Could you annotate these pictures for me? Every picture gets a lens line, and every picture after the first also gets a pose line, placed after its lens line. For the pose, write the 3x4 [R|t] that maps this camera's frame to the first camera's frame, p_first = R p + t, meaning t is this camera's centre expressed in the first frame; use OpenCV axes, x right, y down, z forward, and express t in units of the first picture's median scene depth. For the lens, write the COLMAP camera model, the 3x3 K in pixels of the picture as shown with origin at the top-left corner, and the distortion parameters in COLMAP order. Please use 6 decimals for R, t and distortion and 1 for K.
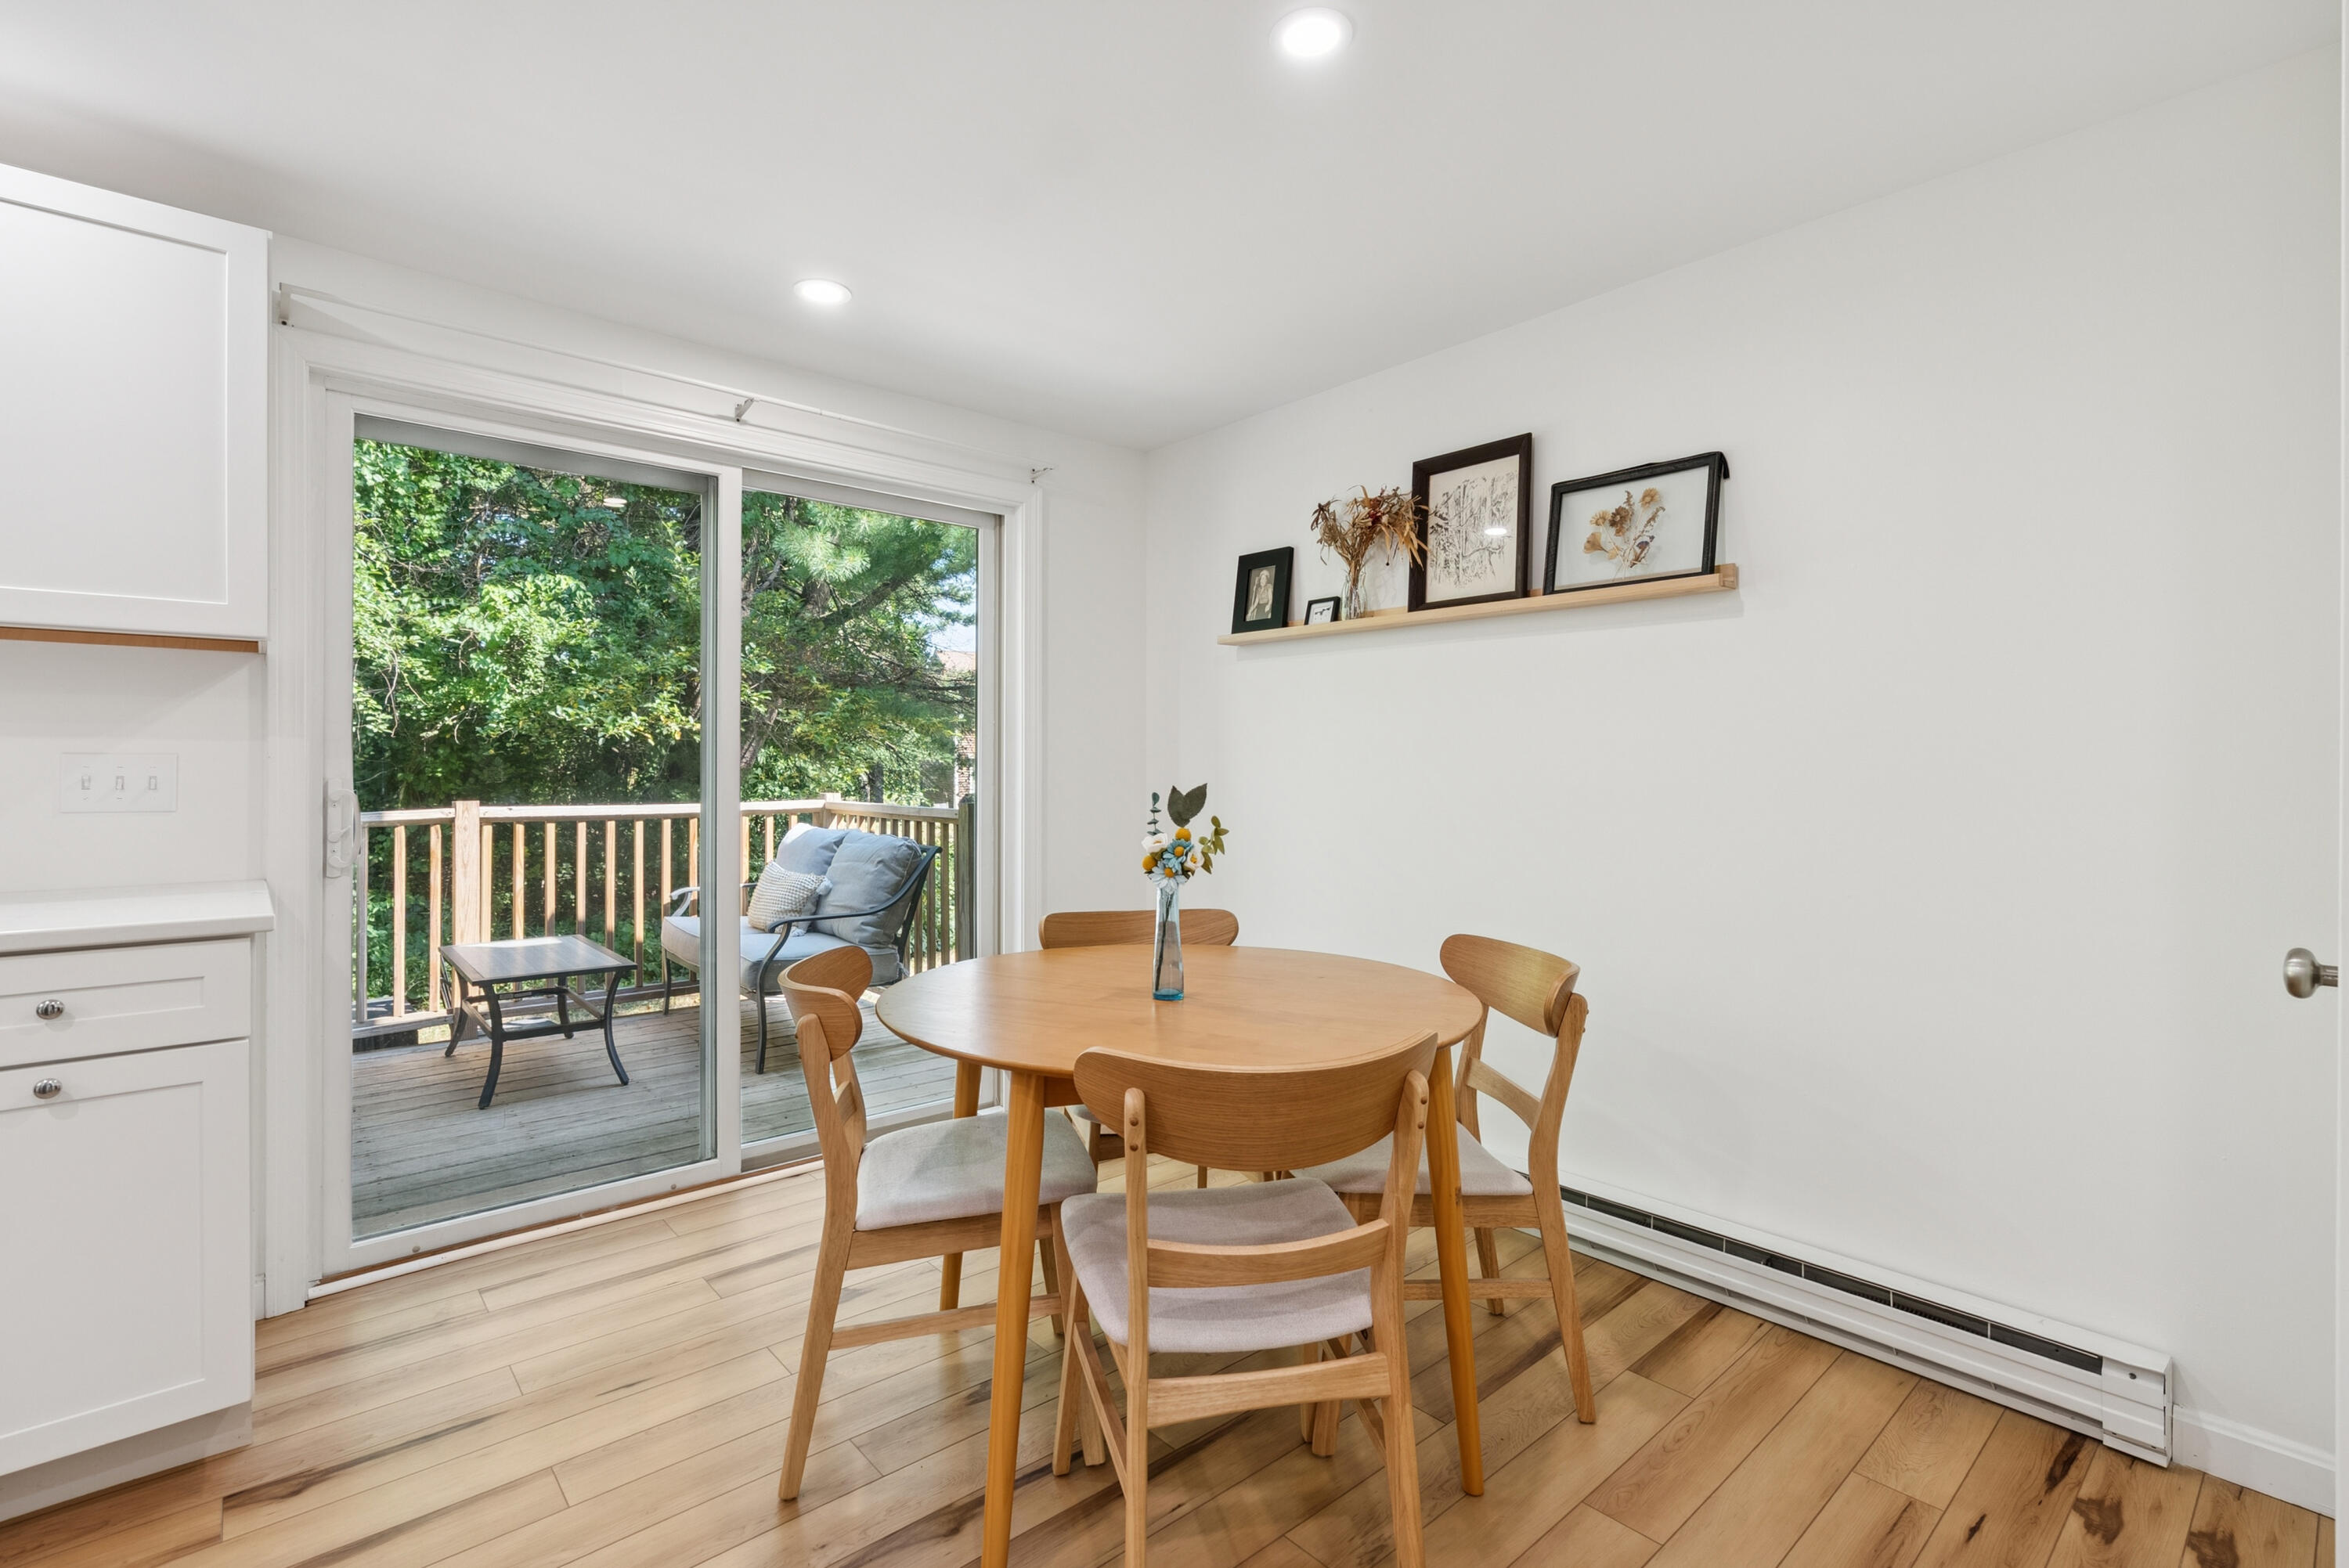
lens RADIAL K [[1066.3, 0, 1179.5], [0, 1066.3, 764.4], [0, 0, 1]] dist [-0.011580, 0.003605]
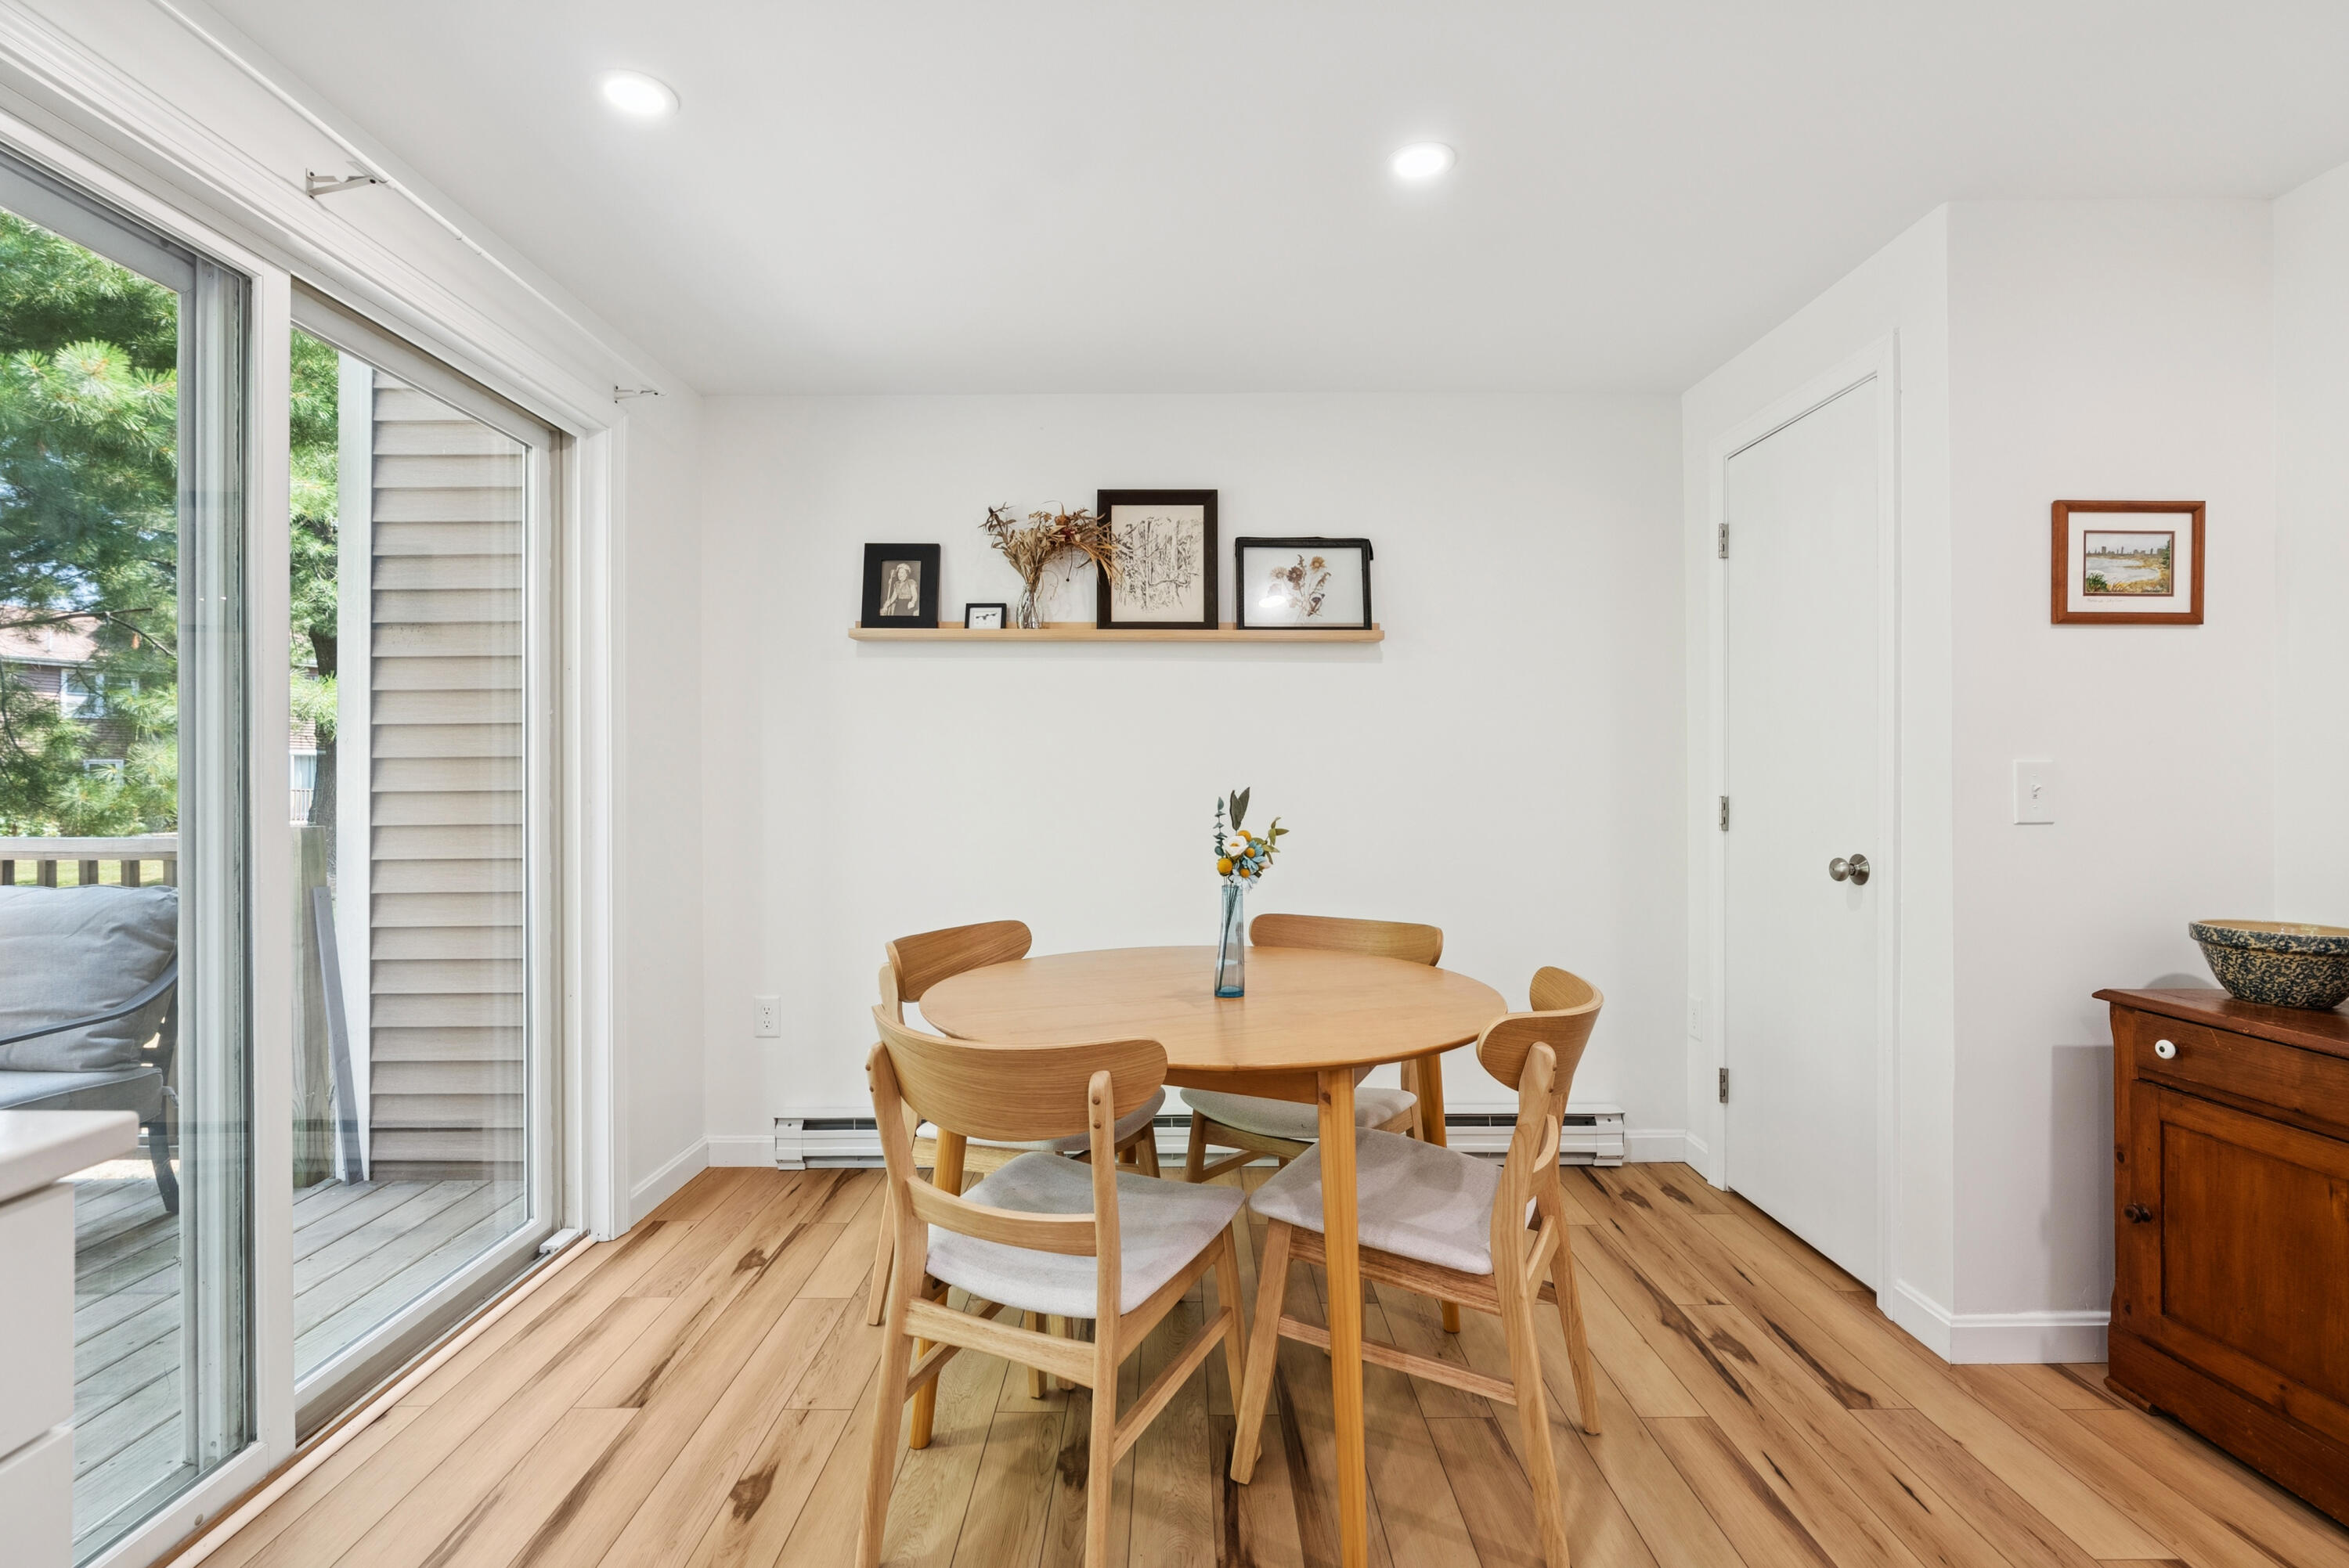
lens RADIAL K [[1066.3, 0, 1162.9], [0, 1066.3, 780.9], [0, 0, 1]] dist [-0.011580, 0.003605]
pose [[0.661096, -0.006394, 0.750274, -0.559191], [0.000171, 0.999965, 0.008371, 0.001465], [-0.750301, -0.005406, 0.661074, 0.244824]]
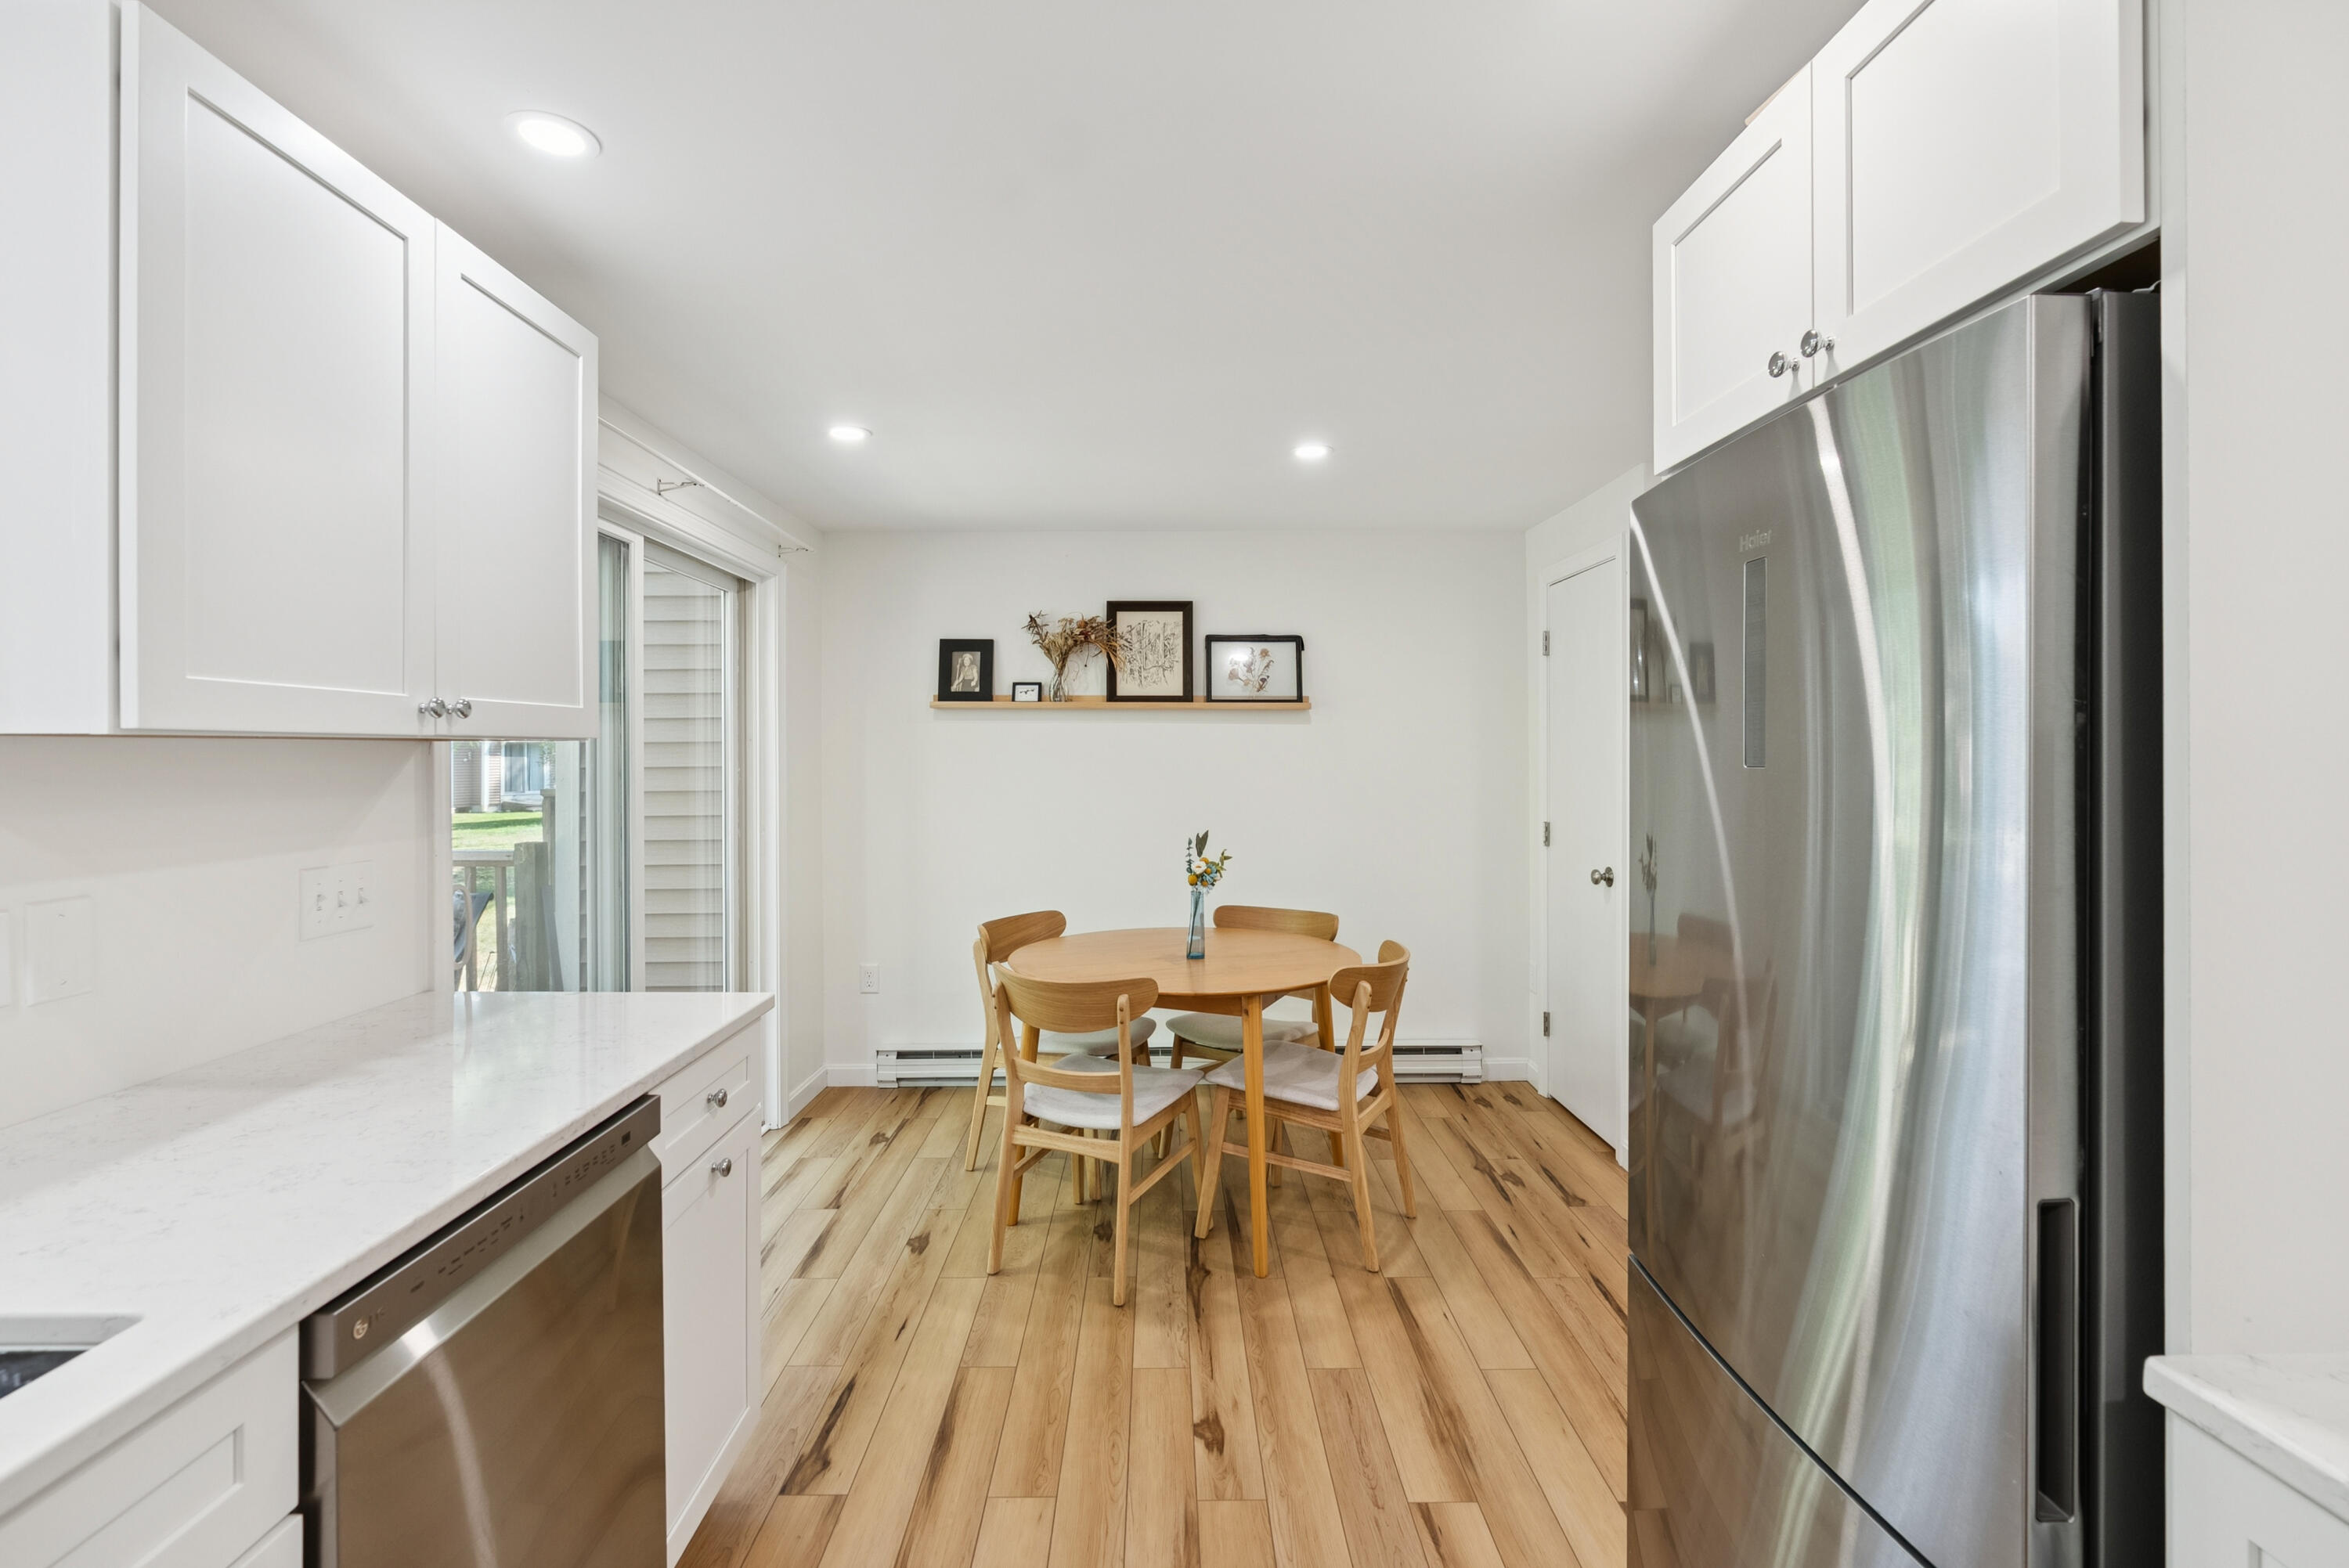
lens RADIAL K [[1066.3, 0, 1156.7], [0, 1066.3, 765.5], [0, 0, 1]] dist [-0.011580, 0.003605]
pose [[0.656889, -0.010930, 0.753908, -0.892655], [0.001210, 0.999909, 0.013442, -0.073585], [-0.753987, -0.007918, 0.656842, -0.043146]]
